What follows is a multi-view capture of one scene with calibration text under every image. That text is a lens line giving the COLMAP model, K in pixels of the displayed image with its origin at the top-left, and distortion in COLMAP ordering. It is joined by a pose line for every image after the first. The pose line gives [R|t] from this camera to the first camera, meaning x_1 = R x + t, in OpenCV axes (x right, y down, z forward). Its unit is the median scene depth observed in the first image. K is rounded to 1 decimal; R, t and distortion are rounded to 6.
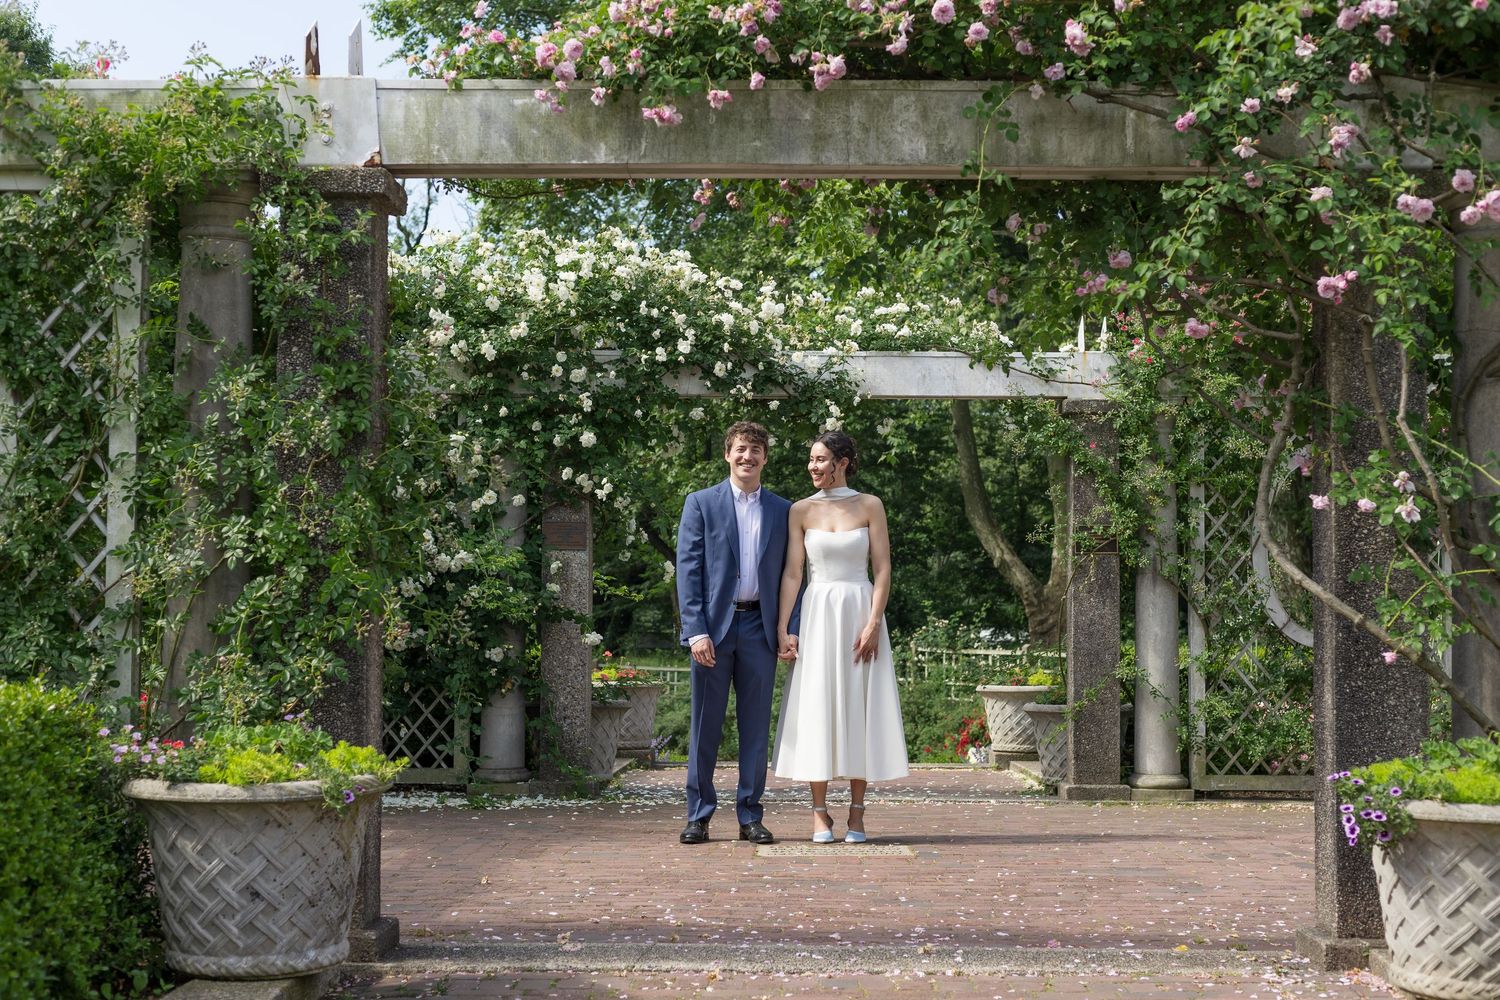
lens RADIAL K [[2180.9, 0, 749.8], [0, 2180.9, 496.5], [0, 0, 1]] dist [0.052747, 0.000000]
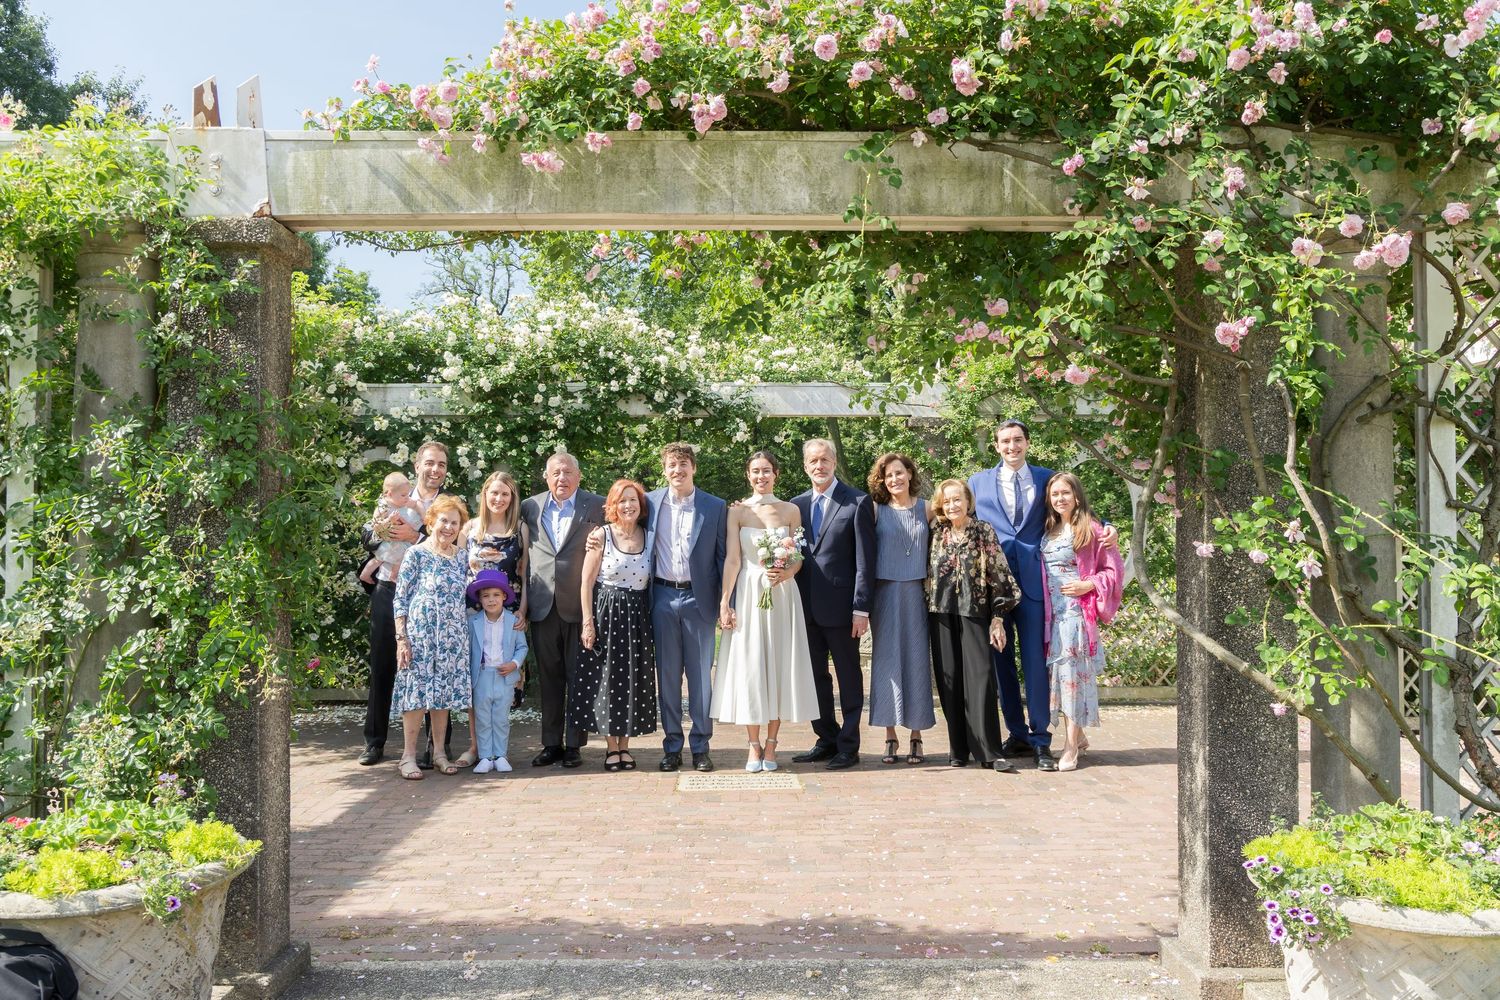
lens RADIAL K [[1283.9, 0, 745.6], [0, 1283.9, 503.2], [0, 0, 1]] dist [-0.000897, 0.003511]
pose [[0.999497, -0.007743, 0.030770, 0.032424], [0.006704, 0.999409, 0.033728, -0.038457], [-0.031013, -0.033505, 0.998957, 0.407742]]
